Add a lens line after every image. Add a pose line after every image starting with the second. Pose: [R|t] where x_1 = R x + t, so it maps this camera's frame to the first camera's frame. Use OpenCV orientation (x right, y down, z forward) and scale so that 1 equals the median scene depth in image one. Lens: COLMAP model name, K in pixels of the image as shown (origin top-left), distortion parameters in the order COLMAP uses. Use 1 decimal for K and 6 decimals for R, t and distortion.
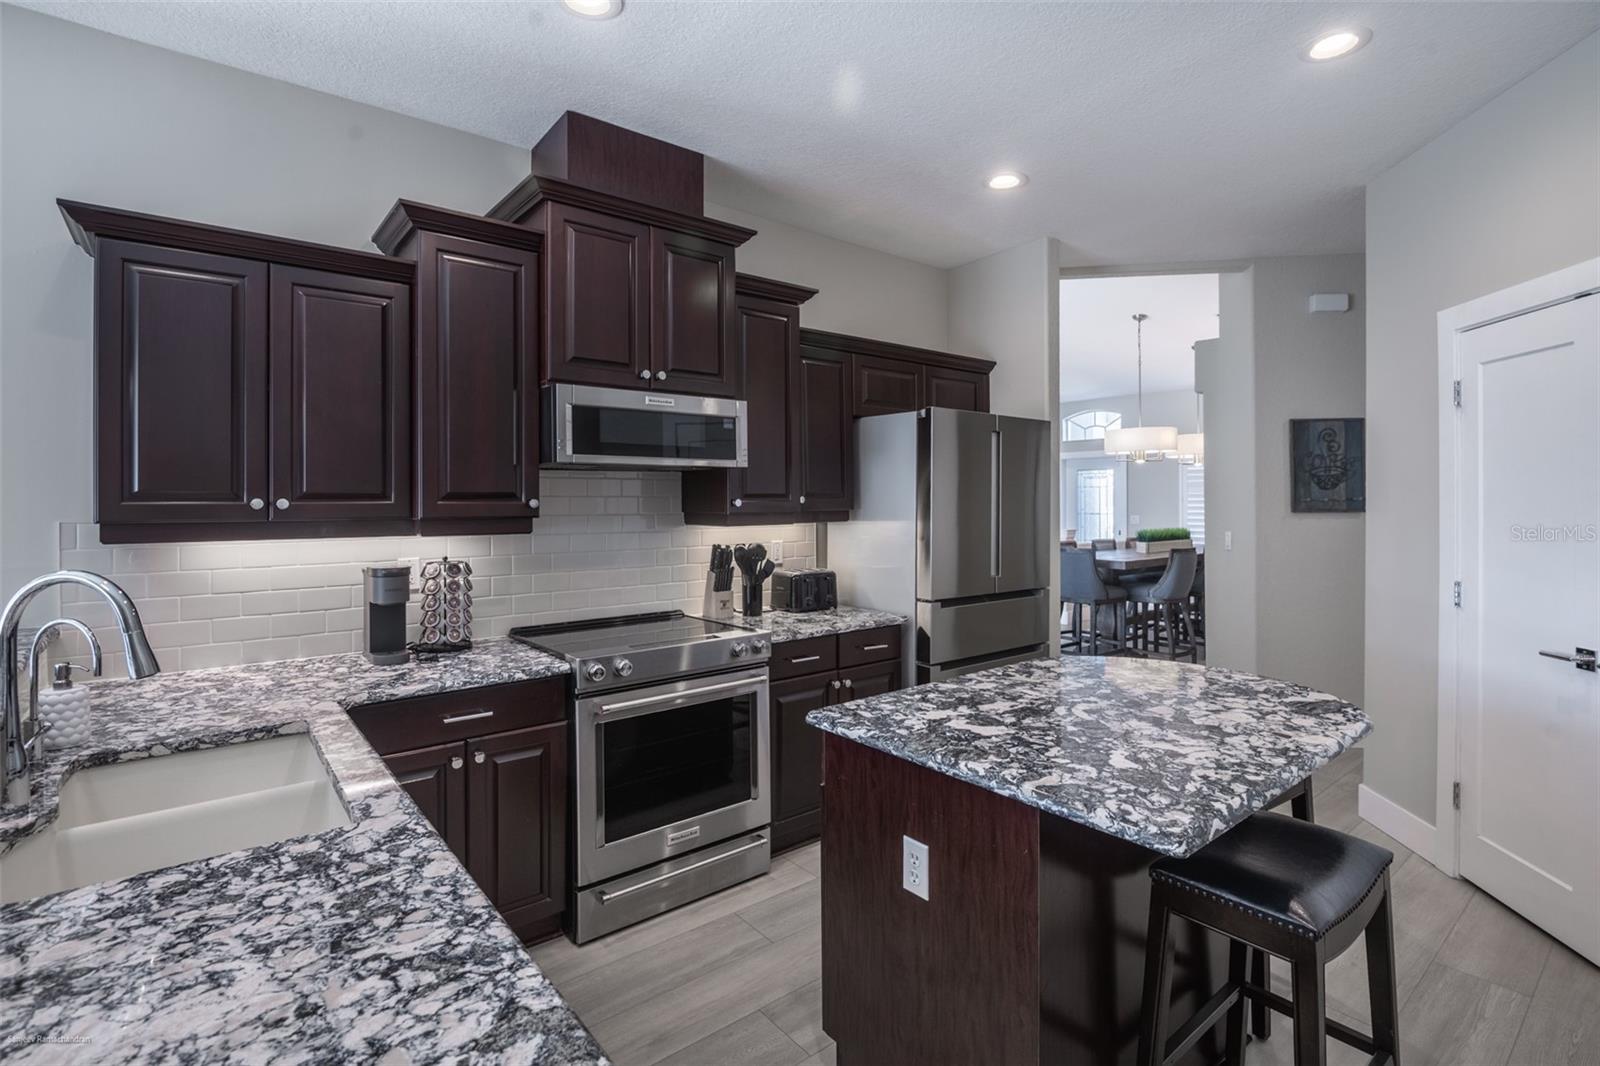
lens RADIAL K [[737.9, 0, 829.6], [0, 737.9, 494.9], [0, 0, 1]] dist [-0.015424, 0.000001]
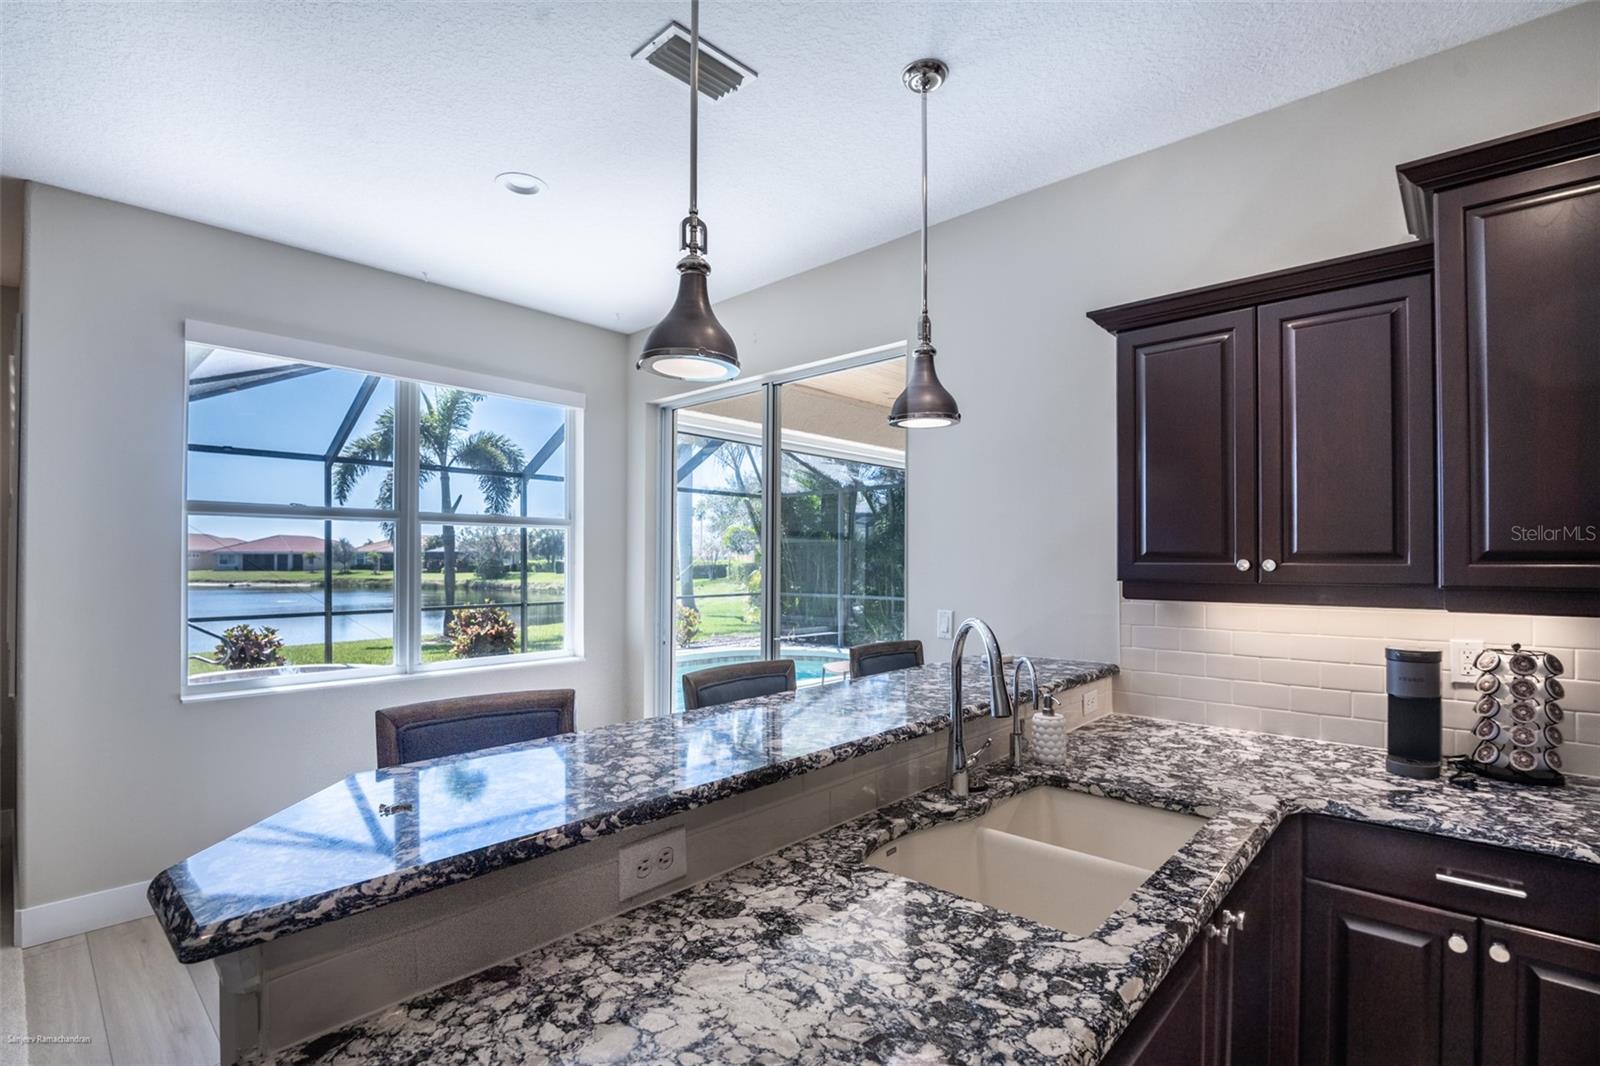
lens RADIAL K [[737.9, 0, 740.5], [0, 737.9, 561.7], [0, 0, 1]] dist [-0.015424, 0.000001]
pose [[0.121200, 0.003371, -0.992622, 0.150692], [0.006605, 0.999969, 0.004202, -0.000610], [0.992606, -0.007066, 0.121174, 0.463858]]
